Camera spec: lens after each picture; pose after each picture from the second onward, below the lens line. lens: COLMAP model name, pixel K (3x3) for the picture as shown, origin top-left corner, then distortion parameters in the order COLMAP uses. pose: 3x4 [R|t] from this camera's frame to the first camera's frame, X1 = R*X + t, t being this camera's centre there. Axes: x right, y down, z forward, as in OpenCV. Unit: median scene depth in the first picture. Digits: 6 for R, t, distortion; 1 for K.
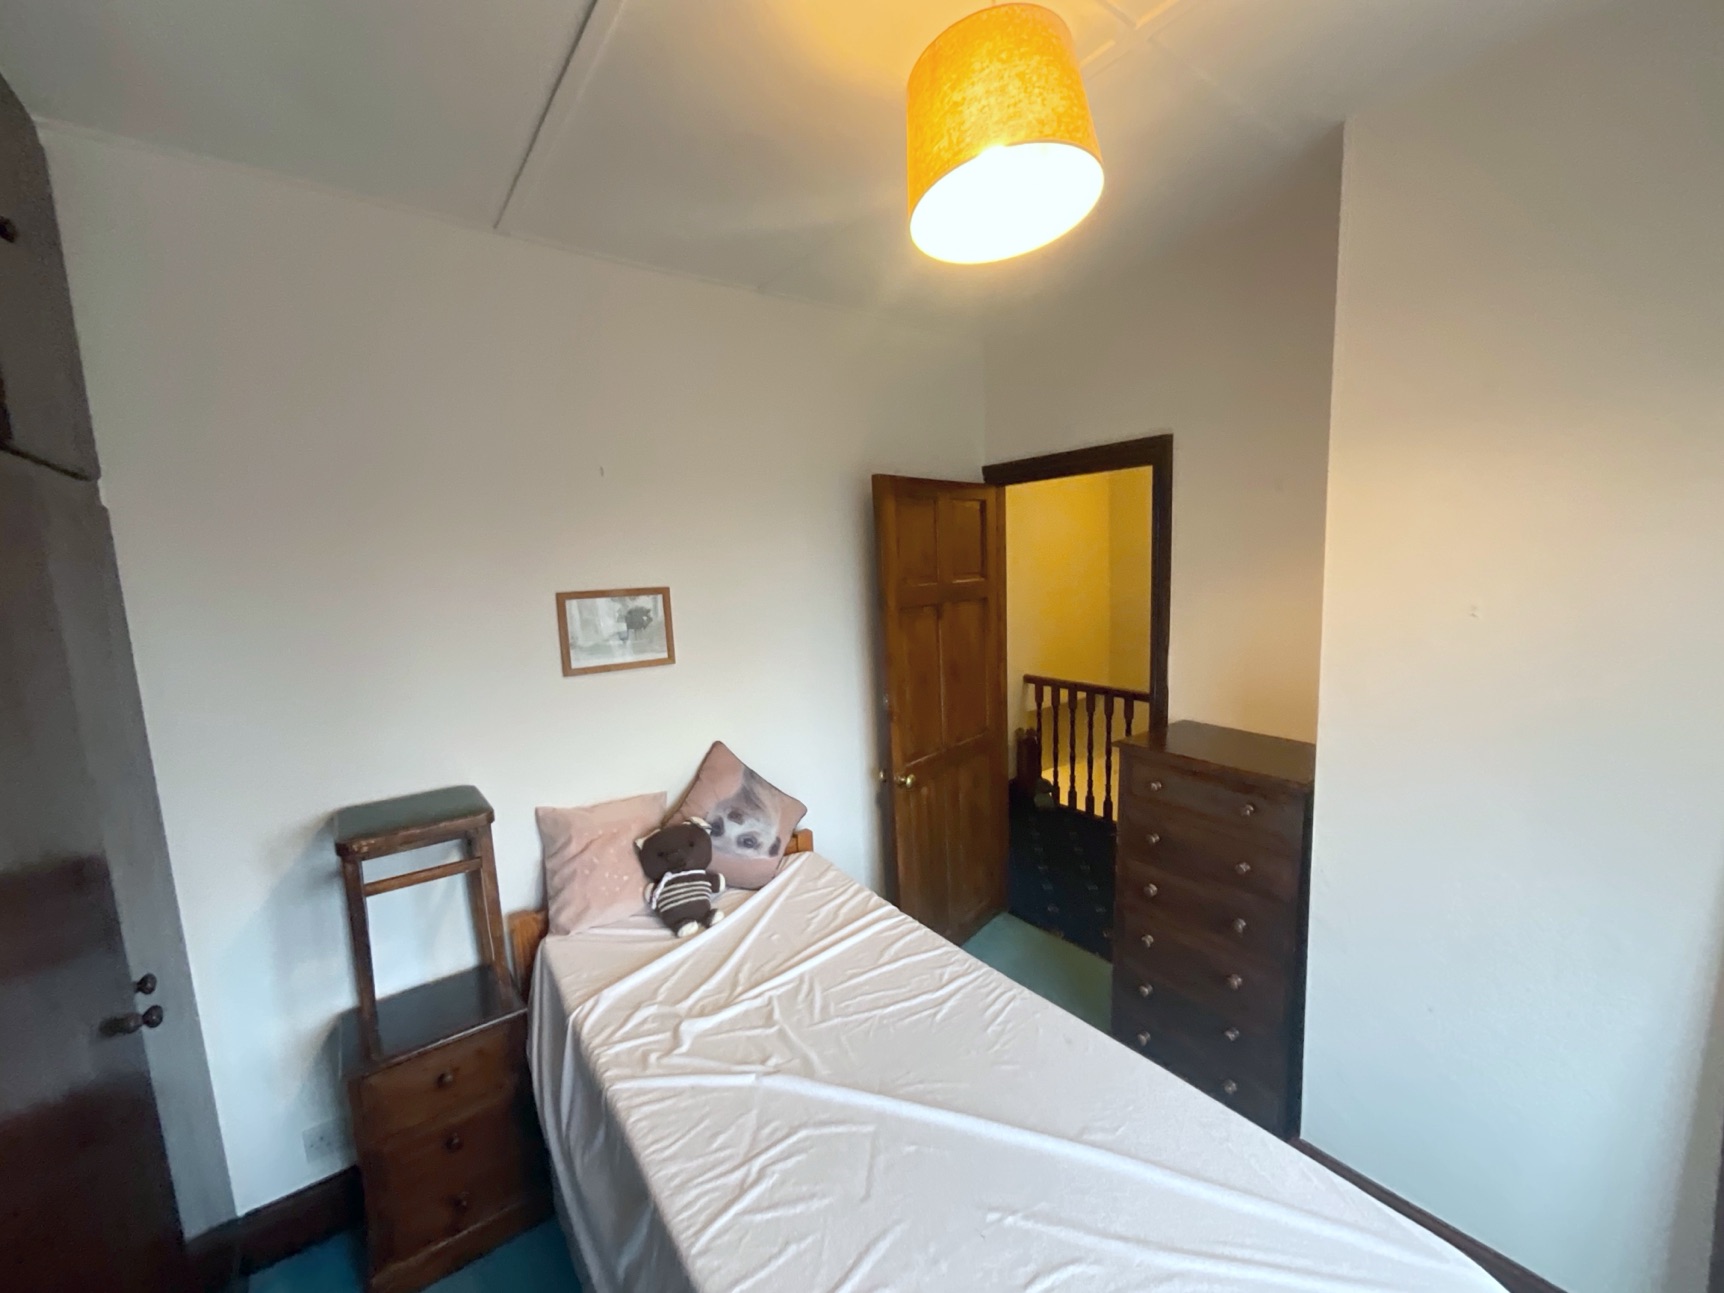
lens RADIAL K [[692.4, 0, 864.0], [0, 692.4, 650.7], [0, 0, 1]] dist [0.006421, 0.000061]
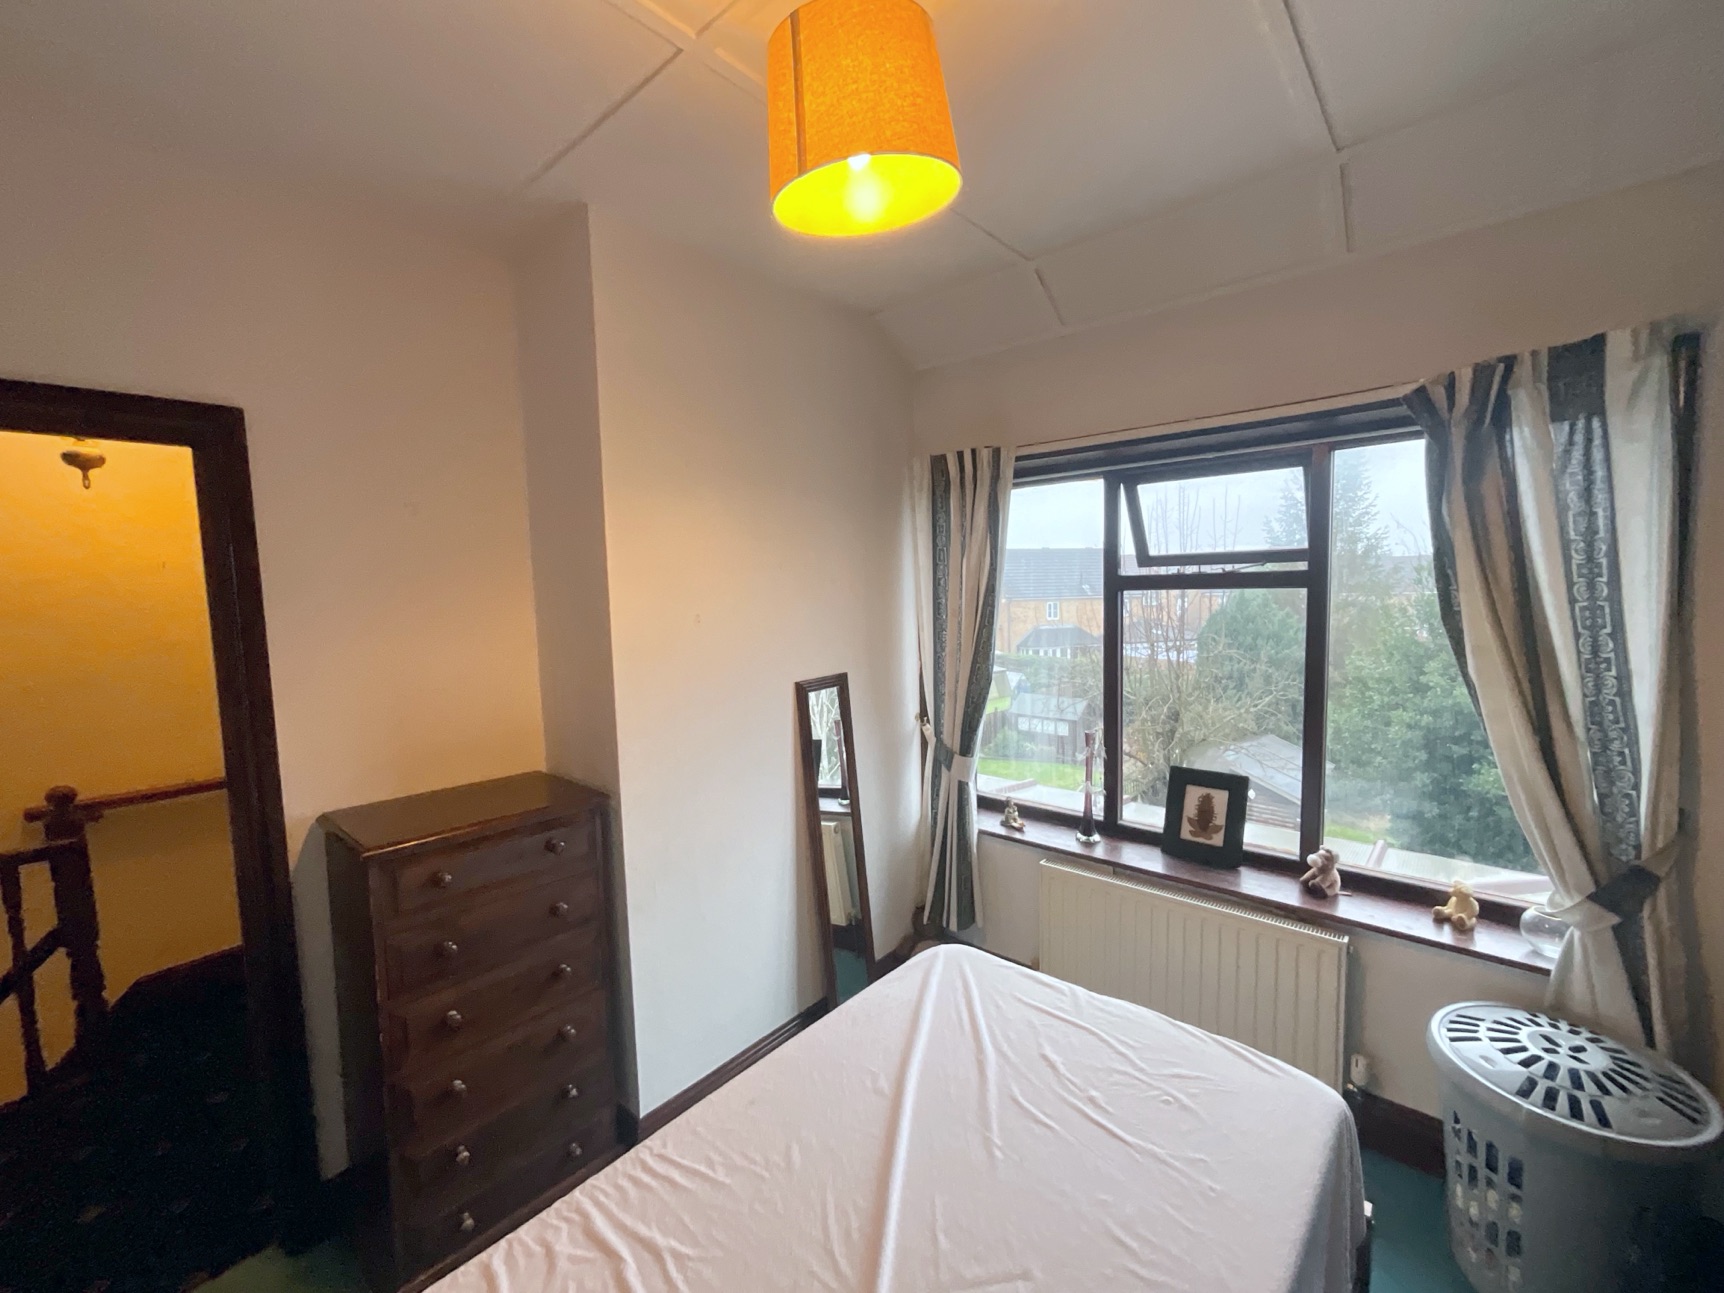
lens RADIAL K [[706.4, 0, 855.5], [0, 706.4, 638.6], [0, 0, 1]] dist [-0.001640, -0.000068]
pose [[-0.206231, -0.031798, 0.977986, -0.386873], [0.166544, 0.983748, 0.067105, -0.035965], [-0.964226, 0.176717, -0.197584, 0.617706]]
